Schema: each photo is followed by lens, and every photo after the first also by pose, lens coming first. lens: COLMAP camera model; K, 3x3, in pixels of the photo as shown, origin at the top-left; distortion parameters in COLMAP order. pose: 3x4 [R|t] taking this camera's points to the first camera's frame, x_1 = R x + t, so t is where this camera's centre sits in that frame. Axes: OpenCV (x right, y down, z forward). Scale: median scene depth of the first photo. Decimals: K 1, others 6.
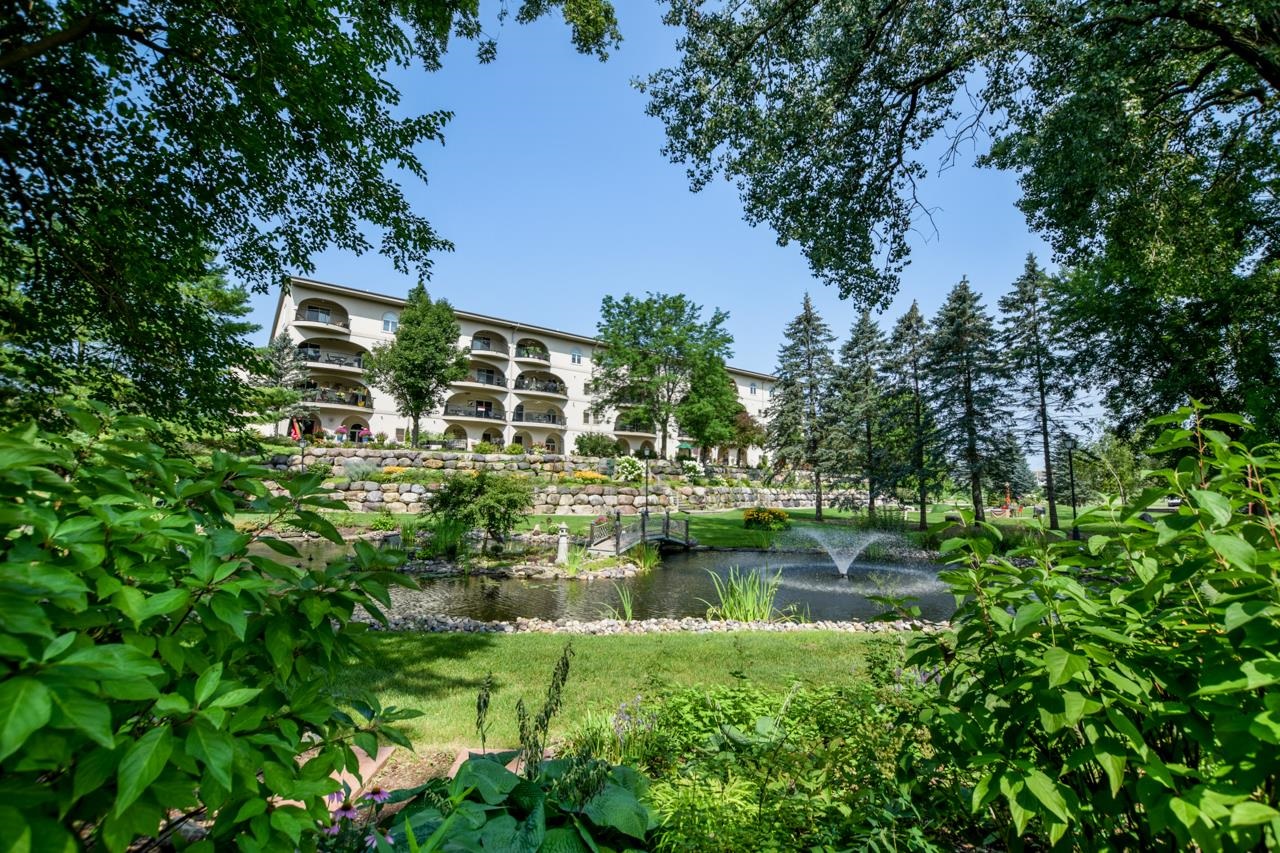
lens RADIAL K [[573.0, 0, 643.0], [0, 573.0, 426.6], [0, 0, 1]] dist [-0.012796, -0.000097]
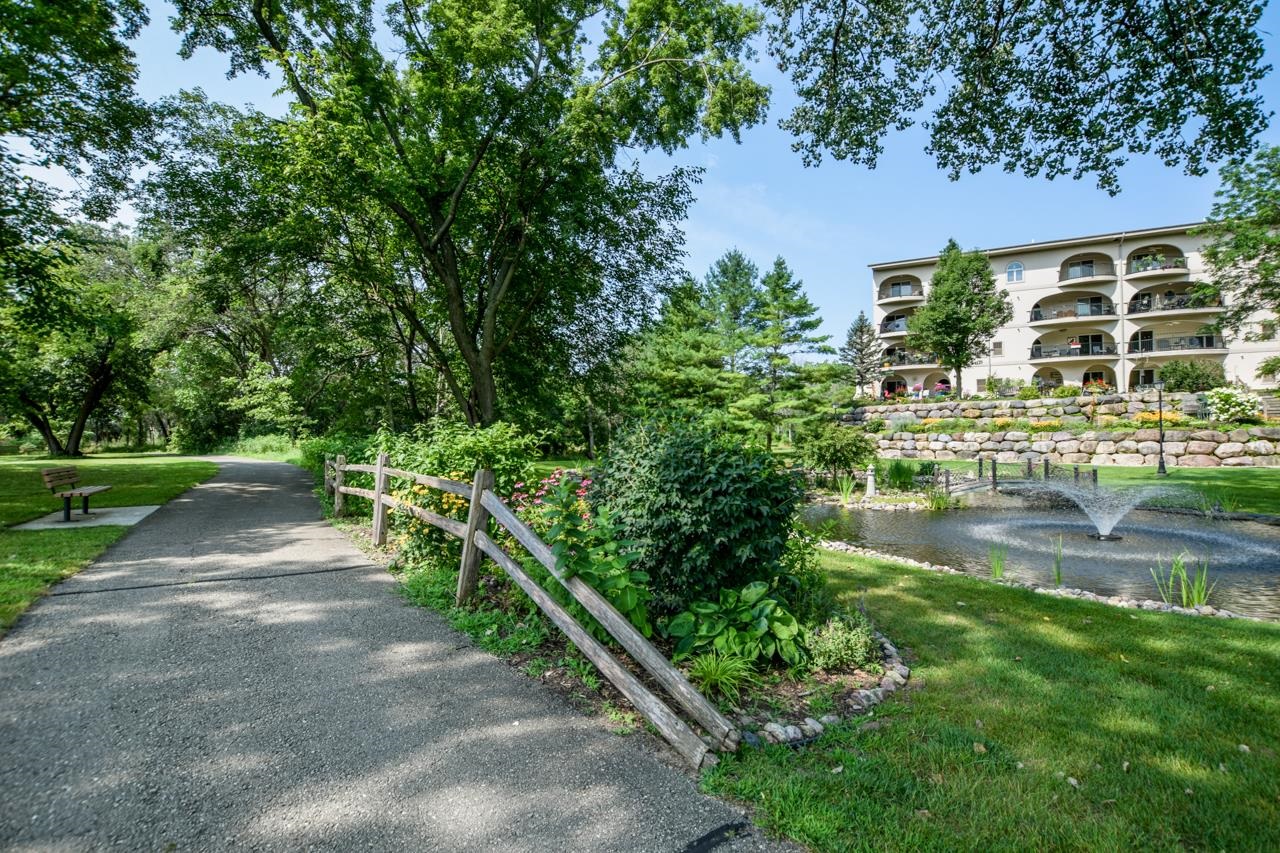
lens RADIAL K [[573.0, 0, 650.7], [0, 573.0, 428.3], [0, 0, 1]] dist [-0.012796, -0.000097]
pose [[0.418990, -0.031303, -0.907451, 0.323273], [0.111481, 0.993618, 0.017197, 0.009318], [0.901121, -0.108369, 0.419805, 0.041832]]
